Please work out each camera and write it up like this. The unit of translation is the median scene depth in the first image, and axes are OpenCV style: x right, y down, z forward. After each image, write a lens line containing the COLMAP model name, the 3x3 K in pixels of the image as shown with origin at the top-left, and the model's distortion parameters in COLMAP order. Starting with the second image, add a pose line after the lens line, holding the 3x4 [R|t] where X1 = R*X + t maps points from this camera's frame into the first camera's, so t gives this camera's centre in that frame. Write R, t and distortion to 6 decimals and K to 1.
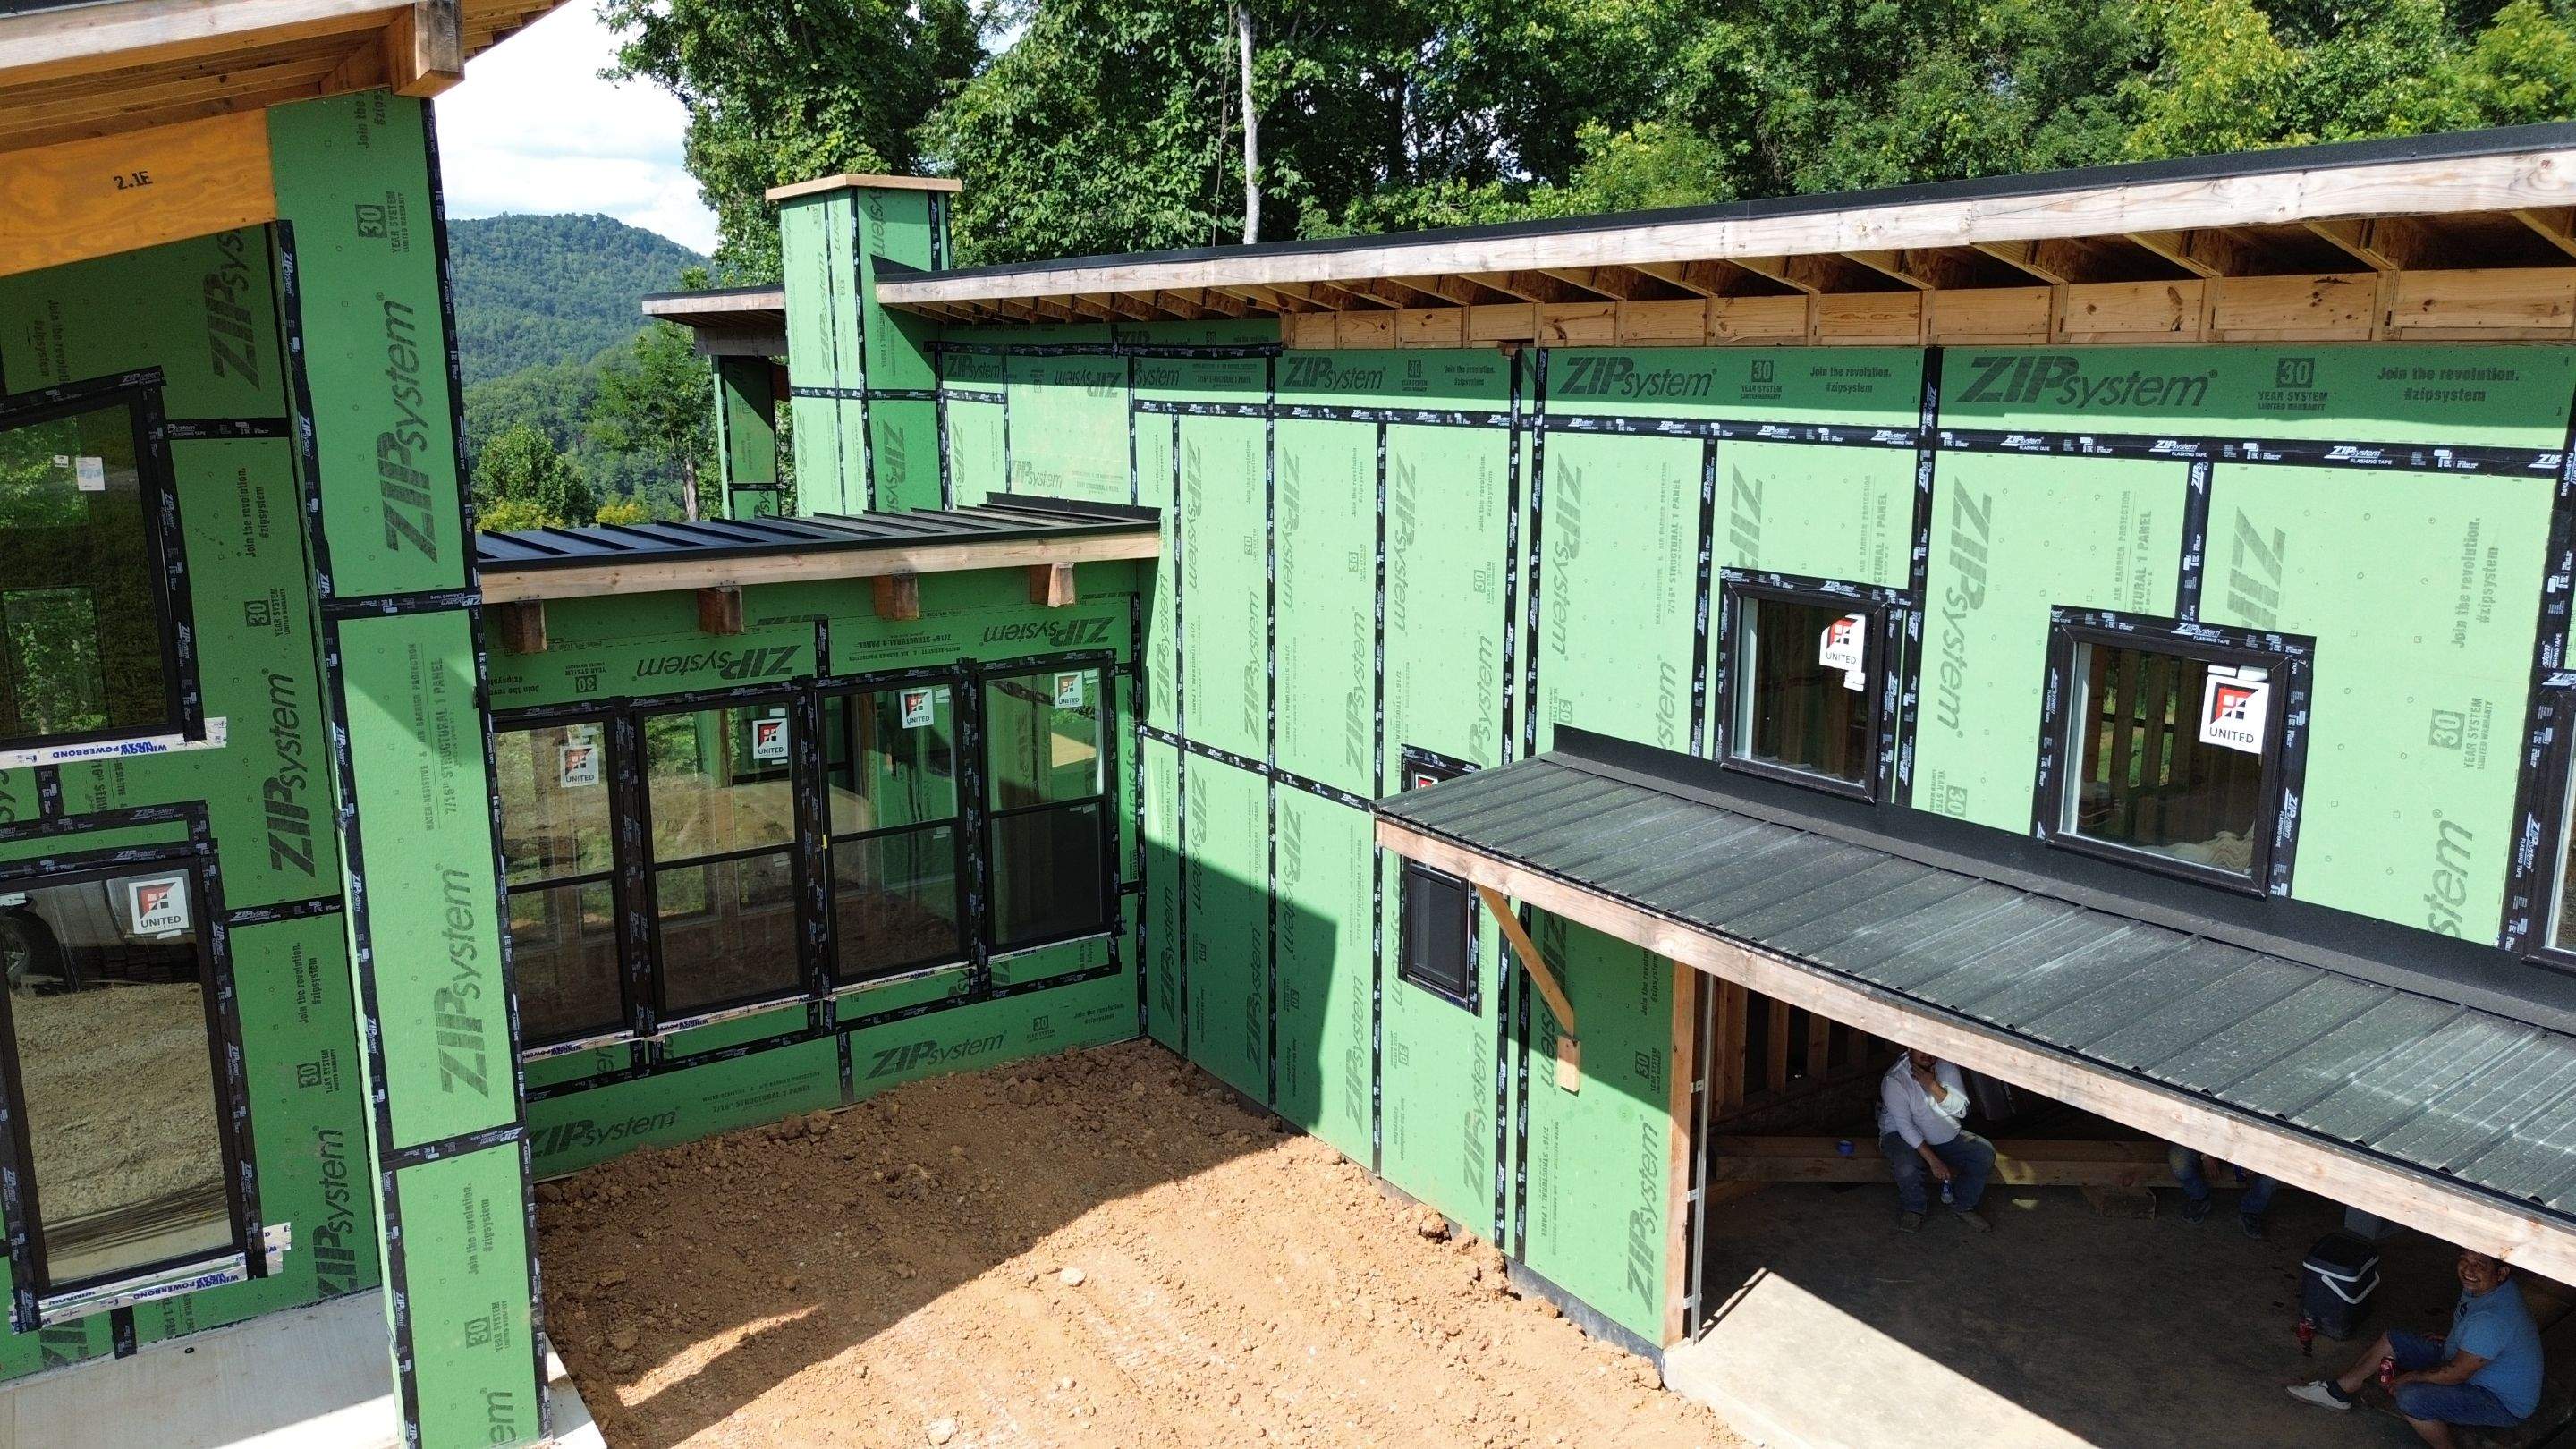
lens RADIAL K [[1833.9, 0, 1276.8], [0, 1833.9, 714.1], [0, 0, 1]] dist [0.069930, -0.068796]
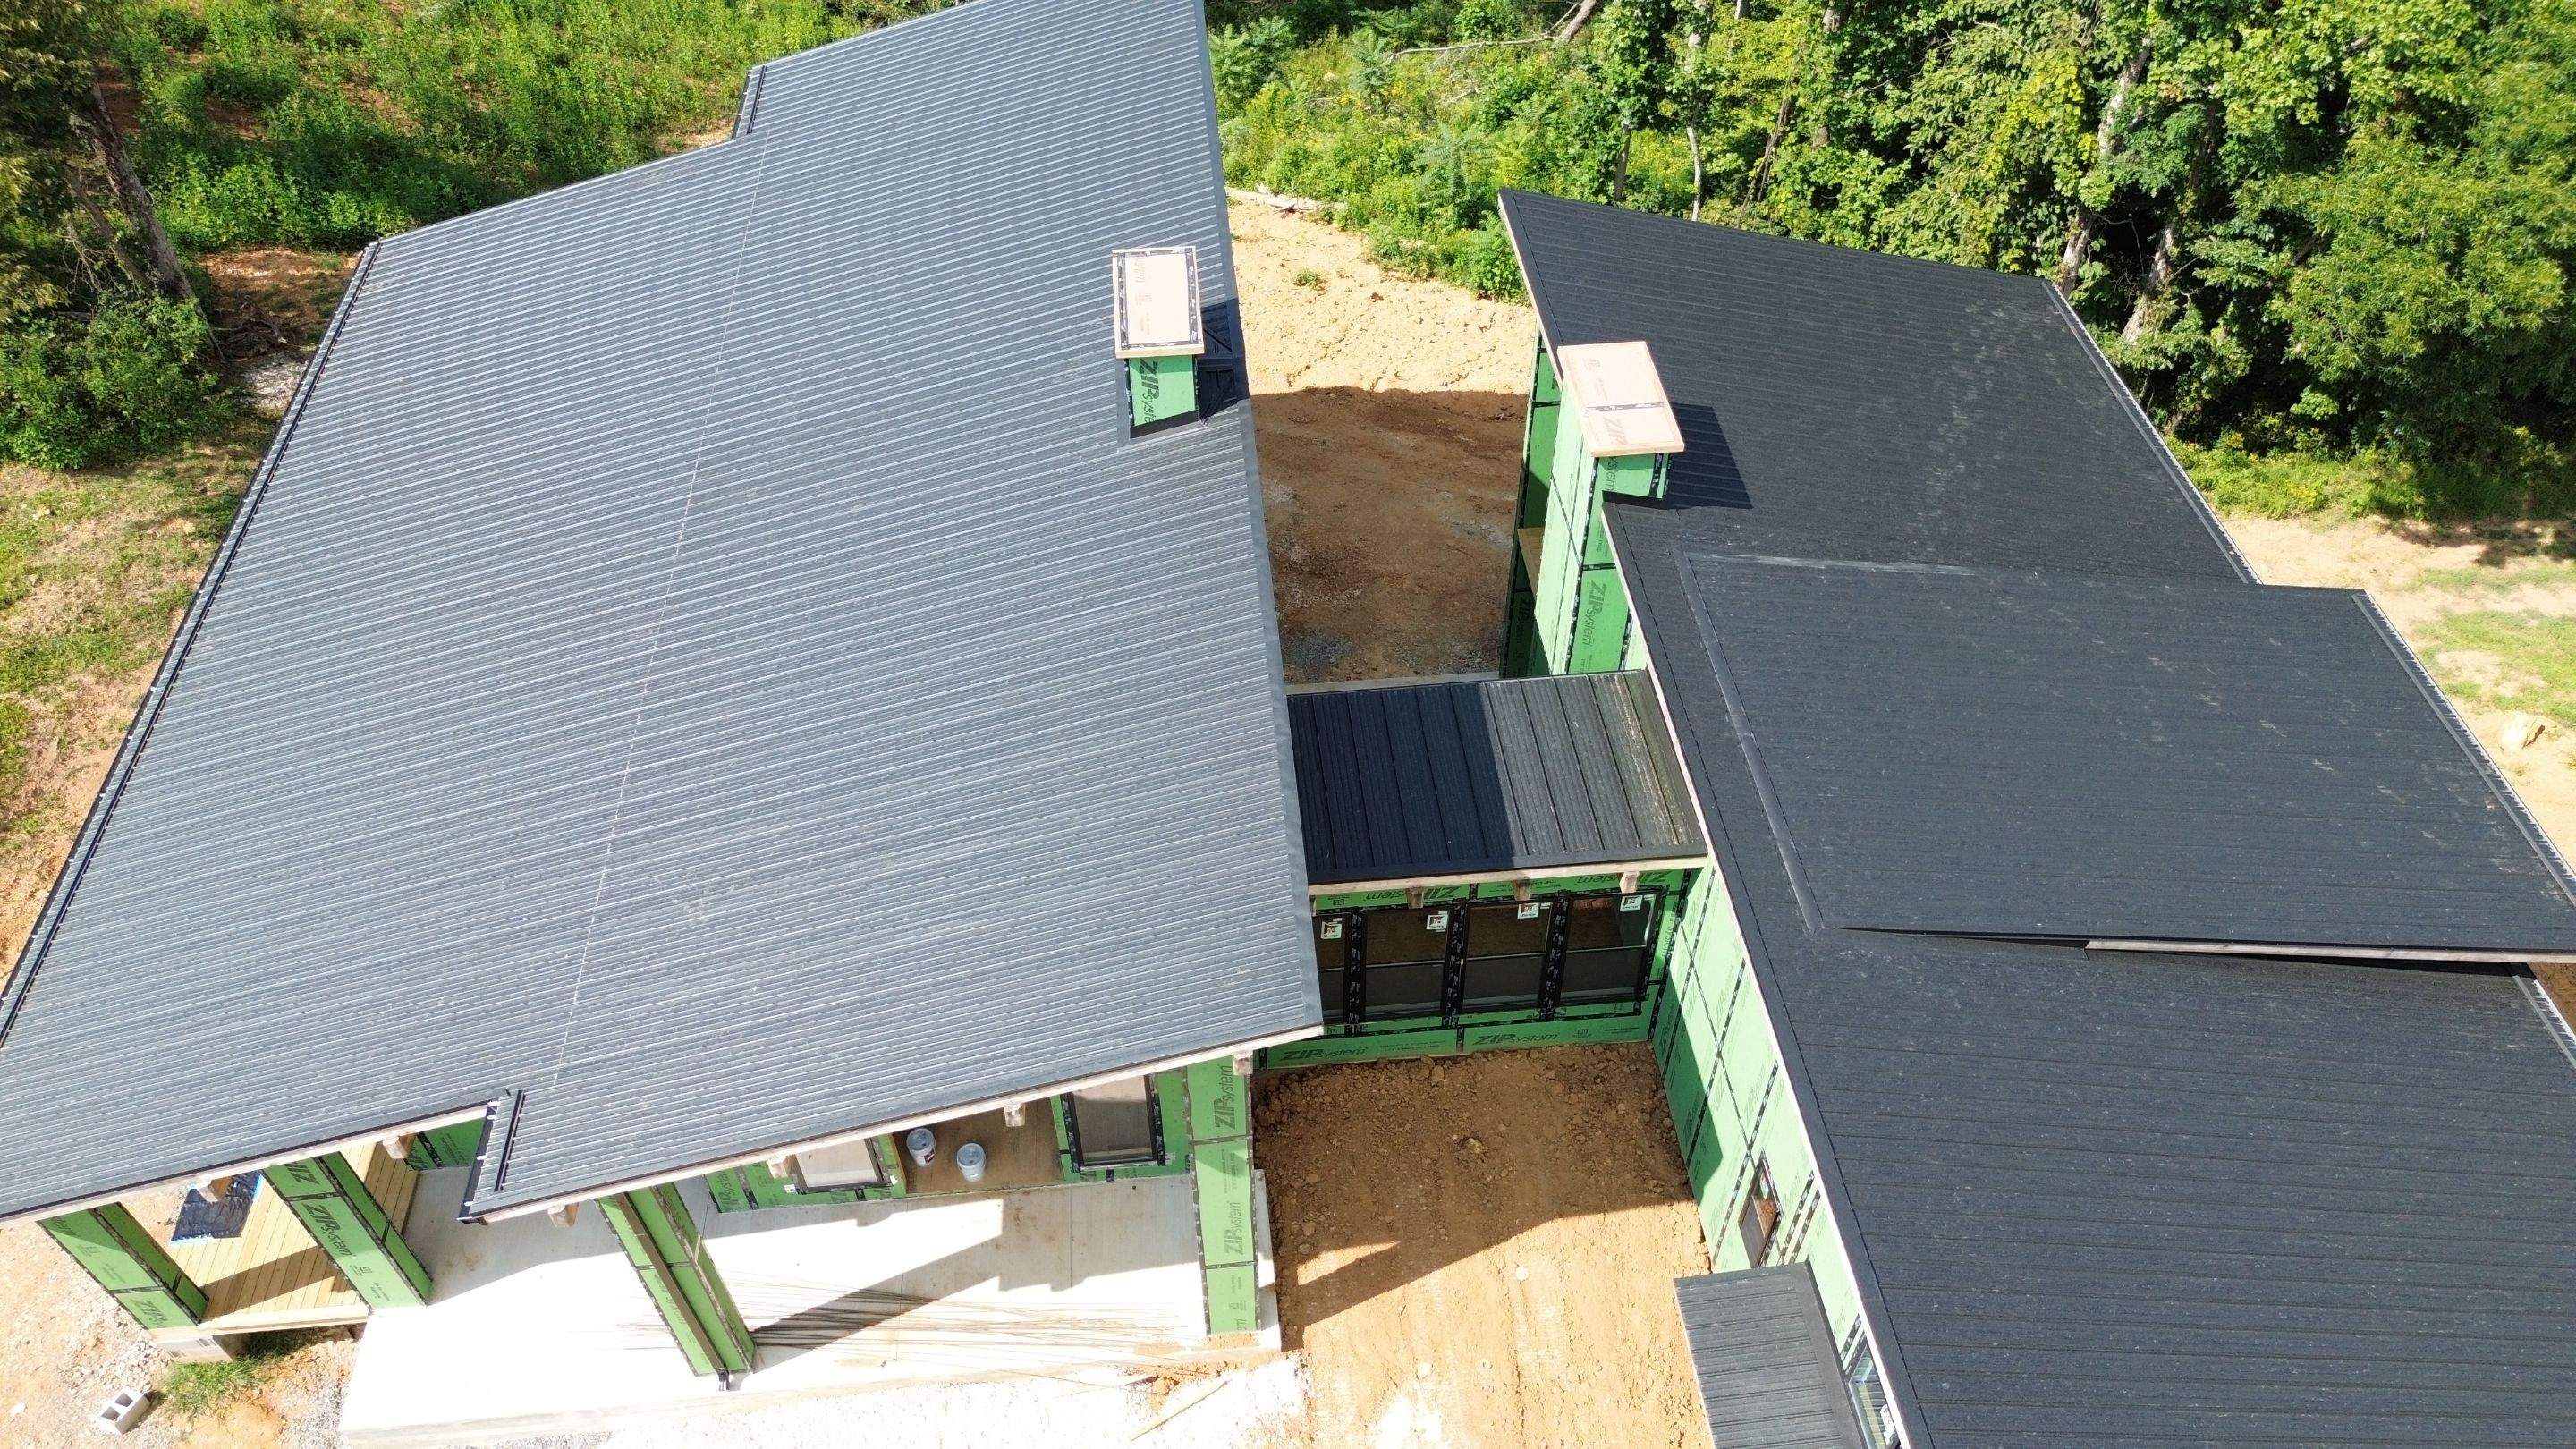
lens RADIAL K [[1833.9, 0, 1282.1], [0, 1833.9, 718.8], [0, 0, 1]] dist [0.069930, -0.068796]
pose [[0.875429, 0.343558, -0.339986, 0.139522], [-0.084450, 0.801302, 0.592270, -1.404375], [0.475911, -0.489779, 0.730496, -0.270059]]
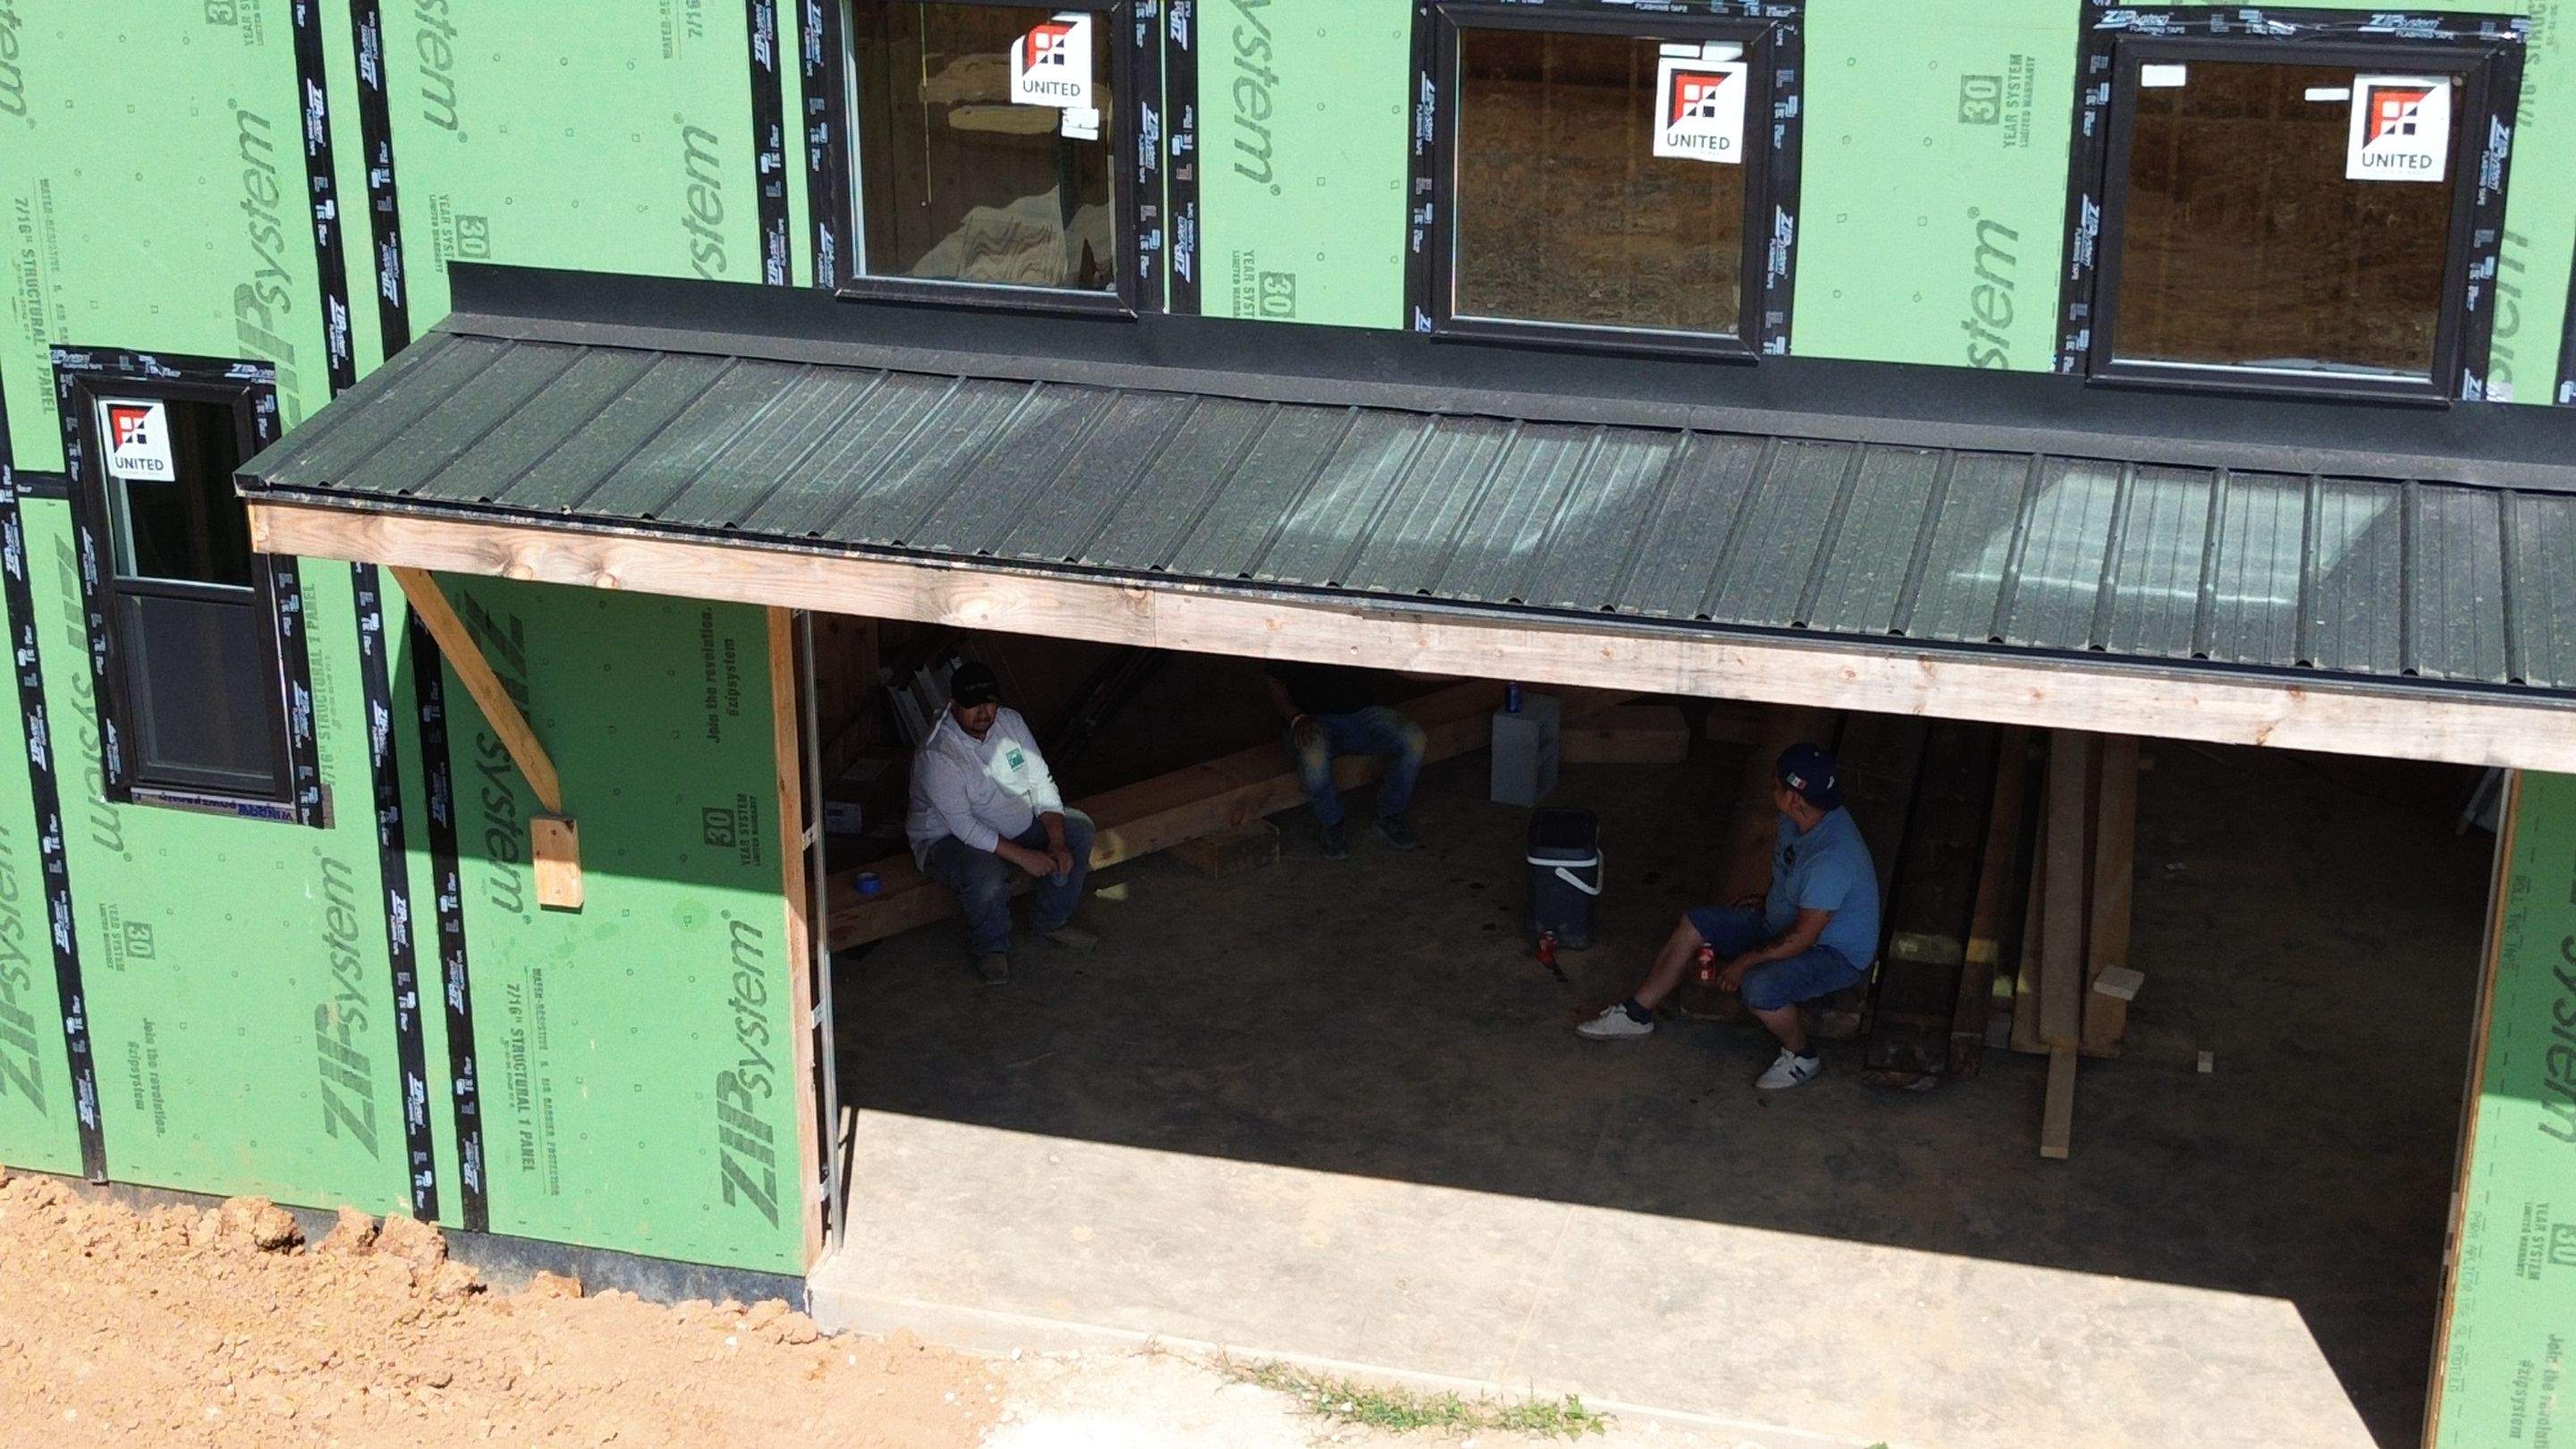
lens RADIAL K [[3669.1, 0, 1266.4], [0, 3669.1, 709.4], [0, 0, 1]] dist [0.091379, 0.000000]
pose [[0.759949, -0.233036, 0.606771, -0.353927], [0.126546, 0.968702, 0.213548, -0.068665], [-0.637545, -0.085502, 0.765654, 0.009638]]
